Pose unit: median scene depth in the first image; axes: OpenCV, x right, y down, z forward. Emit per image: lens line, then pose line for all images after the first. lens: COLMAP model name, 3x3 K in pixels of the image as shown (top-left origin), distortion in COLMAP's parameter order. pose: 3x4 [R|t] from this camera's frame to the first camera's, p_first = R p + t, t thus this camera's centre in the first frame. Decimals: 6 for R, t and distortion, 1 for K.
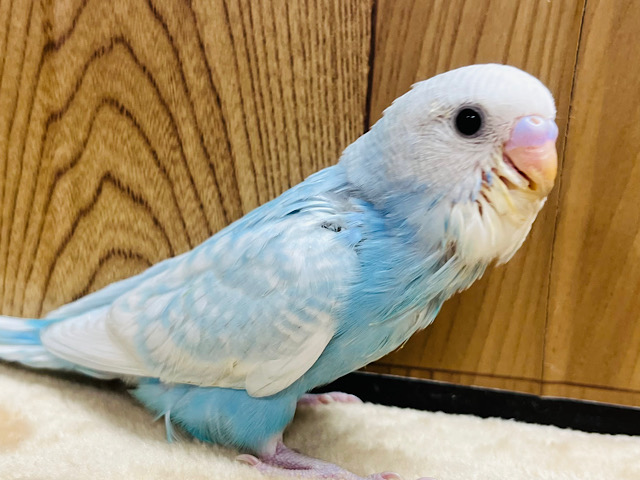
lens RADIAL K [[622.2, 0, 332.4], [0, 622.2, 249.1], [0, 0, 1]] dist [-0.007765, 0.000000]
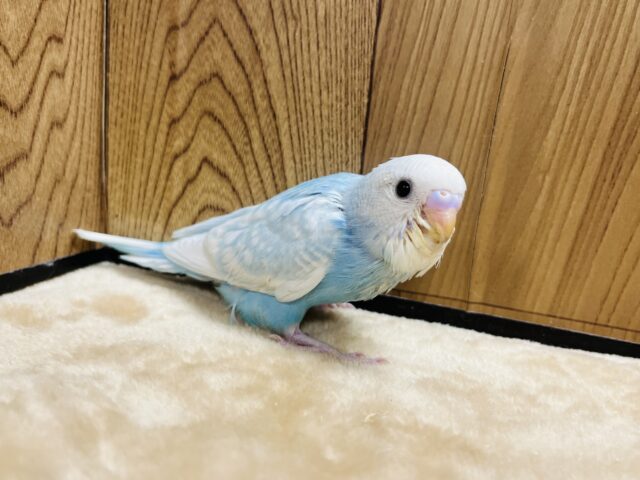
lens RADIAL K [[622.2, 0, 326.4], [0, 622.2, 249.9], [0, 0, 1]] dist [-0.007765, 0.000000]
pose [[0.992321, 0.056509, -0.110024, 0.146048], [-0.047019, 0.995096, 0.087023, -0.040290], [0.114402, -0.081182, 0.990112, -0.603393]]
